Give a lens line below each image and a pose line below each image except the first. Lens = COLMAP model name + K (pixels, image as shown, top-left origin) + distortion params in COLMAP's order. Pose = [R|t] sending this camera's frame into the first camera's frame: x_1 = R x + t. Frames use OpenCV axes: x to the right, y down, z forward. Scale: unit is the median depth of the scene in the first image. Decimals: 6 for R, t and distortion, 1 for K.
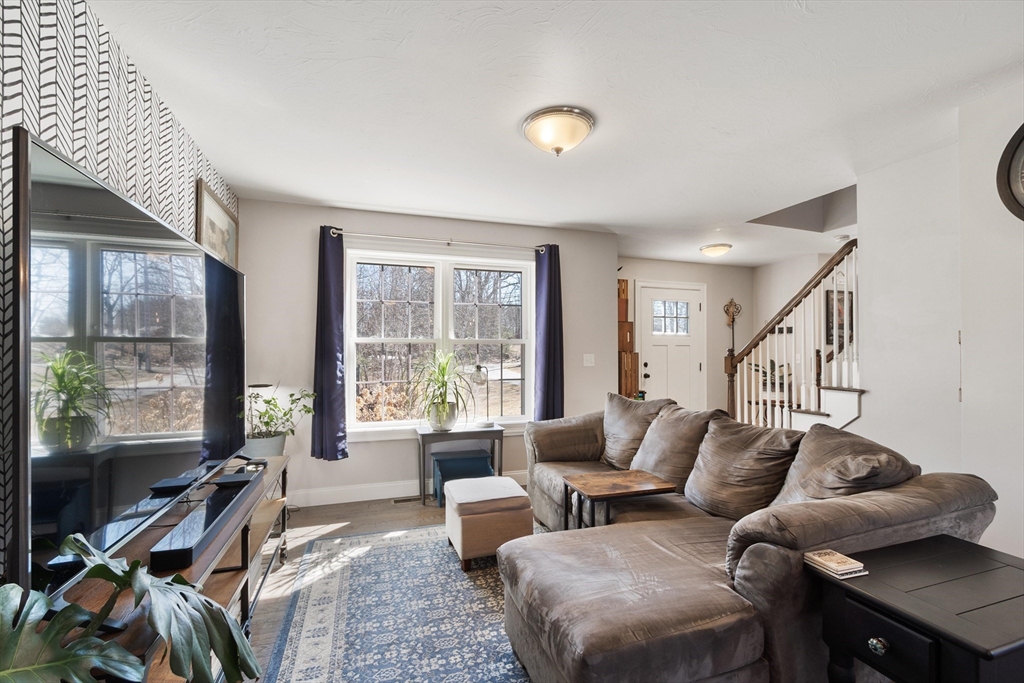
lens RADIAL K [[442.6, 0, 518.2], [0, 442.6, 355.2], [0, 0, 1]] dist [-0.064478, -0.000127]
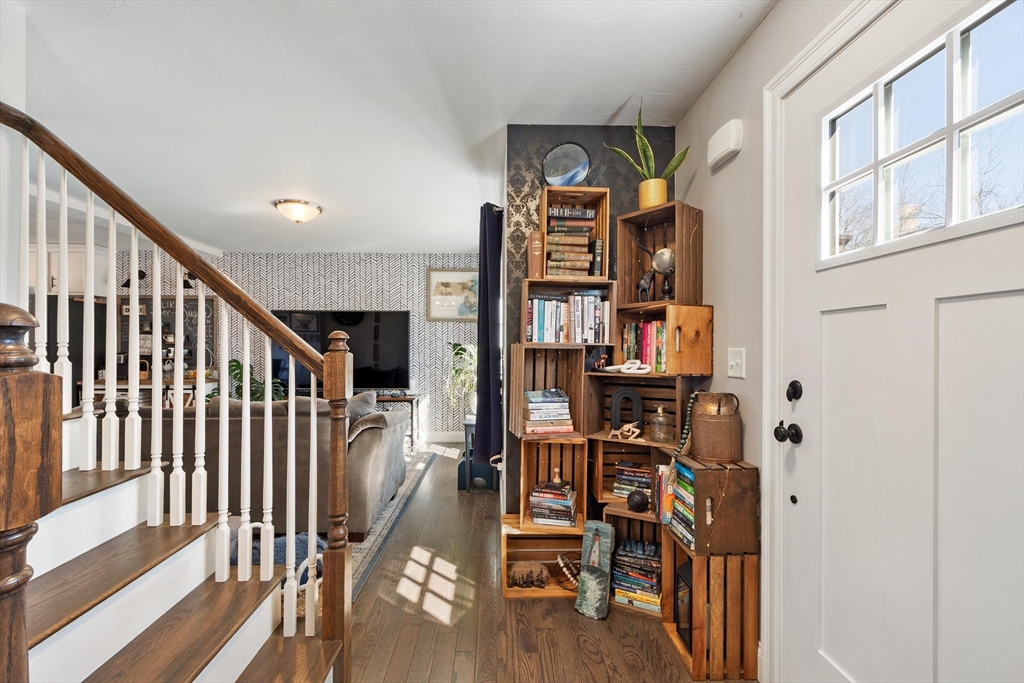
lens RADIAL K [[446.3, 0, 504.8], [0, 446.3, 349.4], [0, 0, 1]] dist [0.000789, -0.000489]
pose [[-0.304493, 0.005154, -0.952500, 0.966555], [-0.003955, 0.999970, 0.006675, -0.005132], [0.952506, 0.005800, -0.304464, 1.516724]]
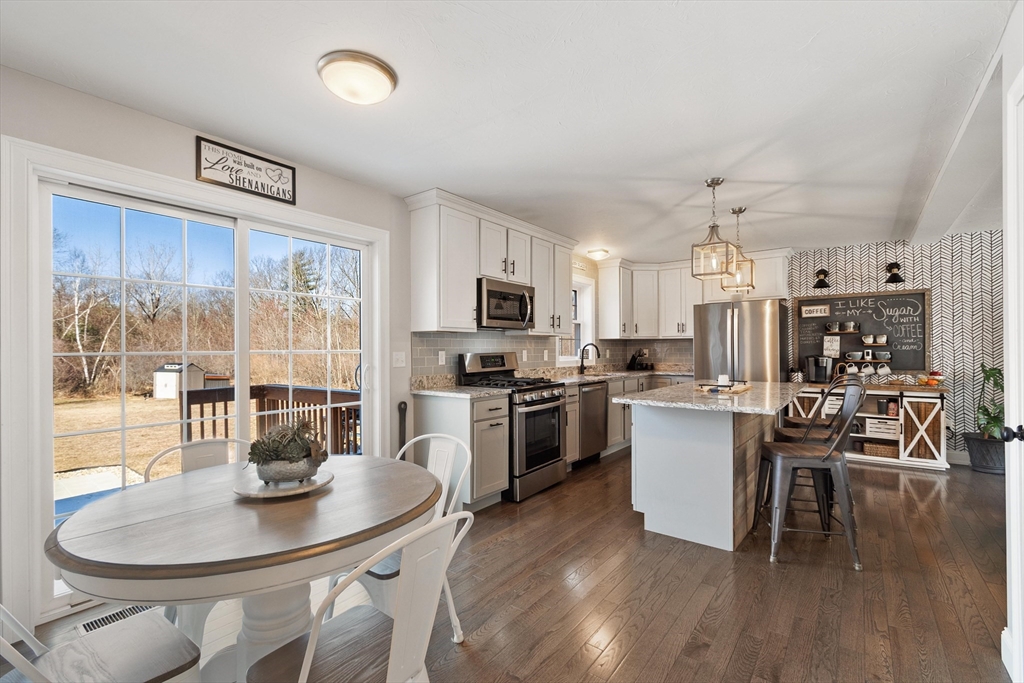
lens RADIAL K [[446.3, 0, 504.8], [0, 446.3, 349.4], [0, 0, 1]] dist [0.000789, -0.000489]
pose [[-0.842277, 0.004057, -0.539030, 1.605647], [0.005264, 0.999986, -0.000700, -0.002290], [0.539019, -0.003427, -0.842287, 0.453060]]
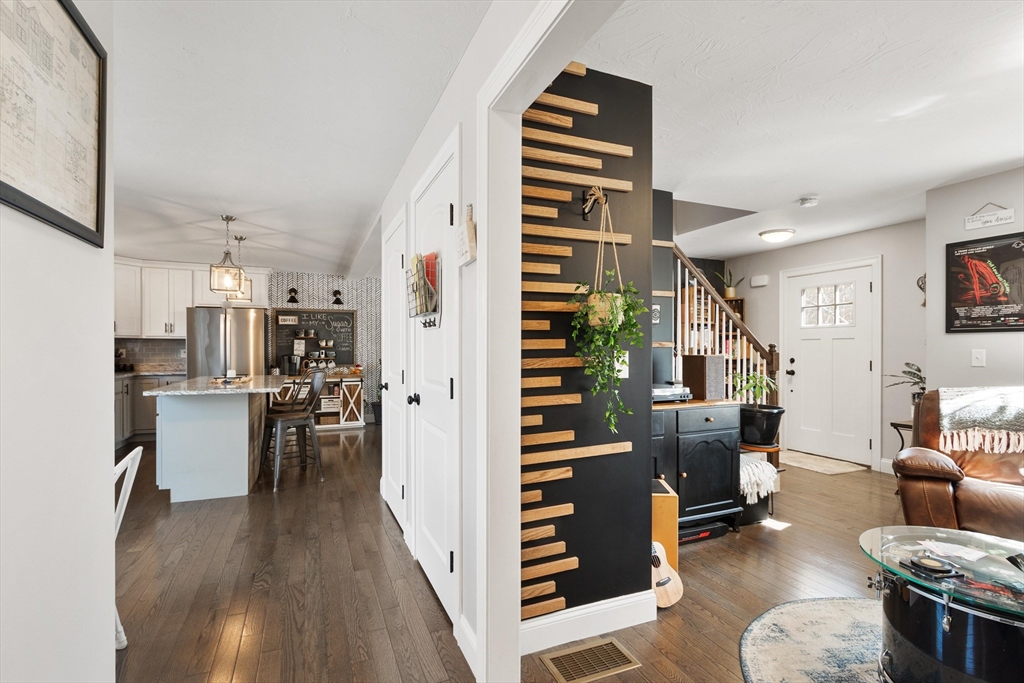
lens RADIAL K [[476.3, 0, 506.2], [0, 476.3, 352.3], [0, 0, 1]] dist [-0.004229, -0.000310]
pose [[0.064506, 0.006472, -0.997896, 2.048242], [-0.001130, 0.999979, 0.006412, -0.001591], [0.997917, 0.000714, 0.064512, 0.562949]]
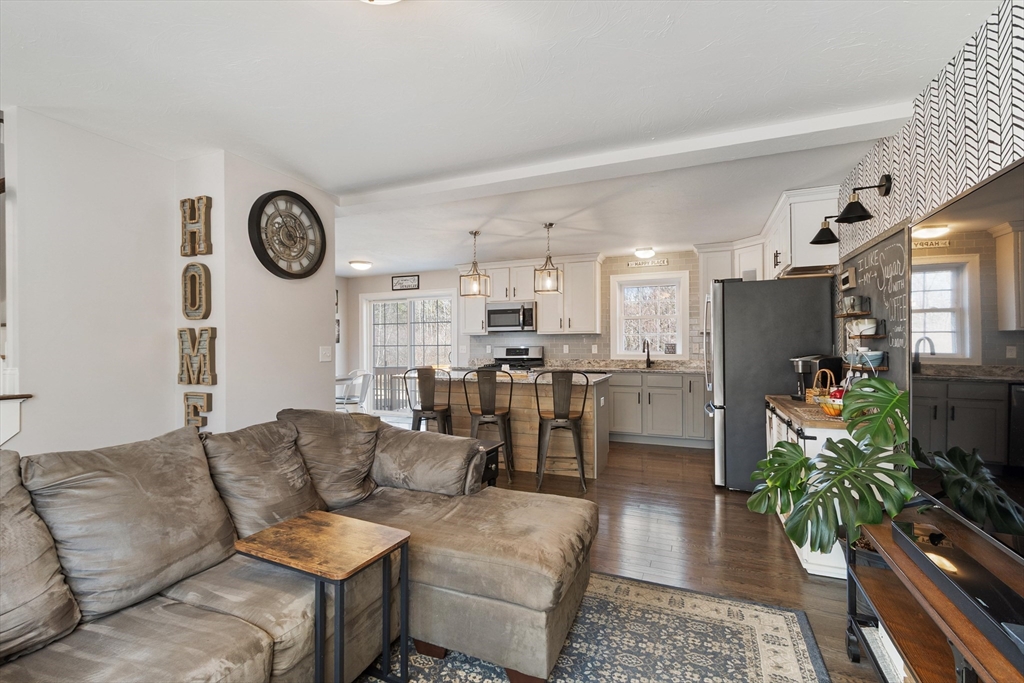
lens RADIAL K [[455.9, 0, 507.1], [0, 455.9, 341.6], [0, 0, 1]] dist [-0.000099, -0.000079]
pose [[-0.741074, 0.008291, 0.671373, -0.297326], [0.004155, 0.999961, -0.007762, -0.000377], [-0.671411, -0.002962, -0.741079, 0.889902]]
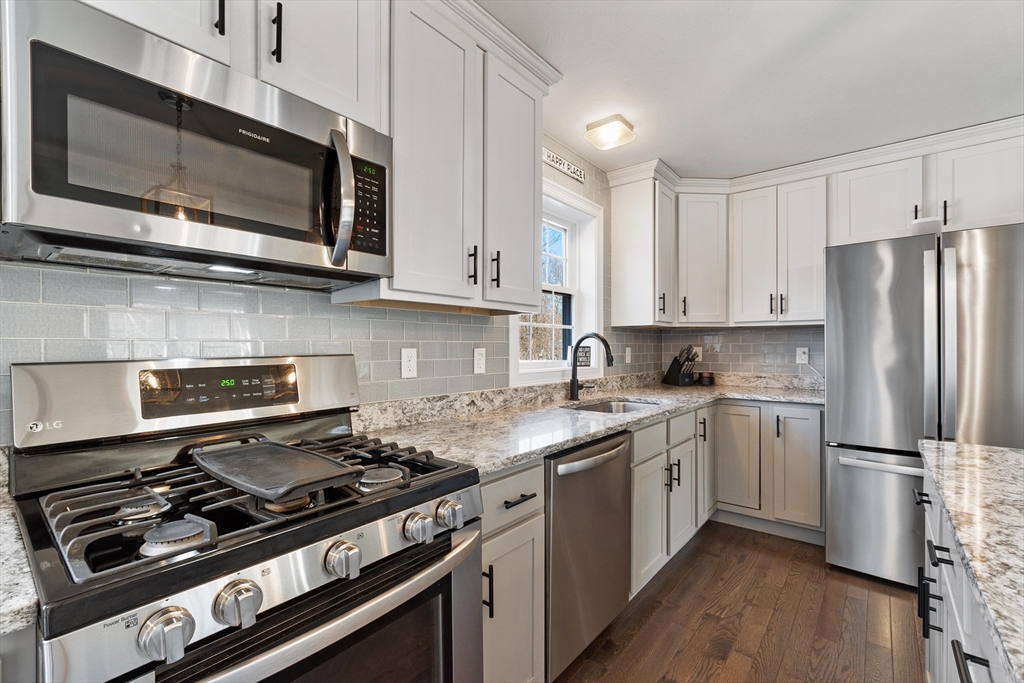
lens RADIAL K [[446.3, 0, 504.8], [0, 446.3, 349.4], [0, 0, 1]] dist [0.000789, -0.000489]
pose [[-0.858370, 0.004449, -0.513012, 0.972854], [0.001498, 0.999980, 0.006164, -0.002129], [0.513029, 0.004523, -0.858359, -0.183866]]
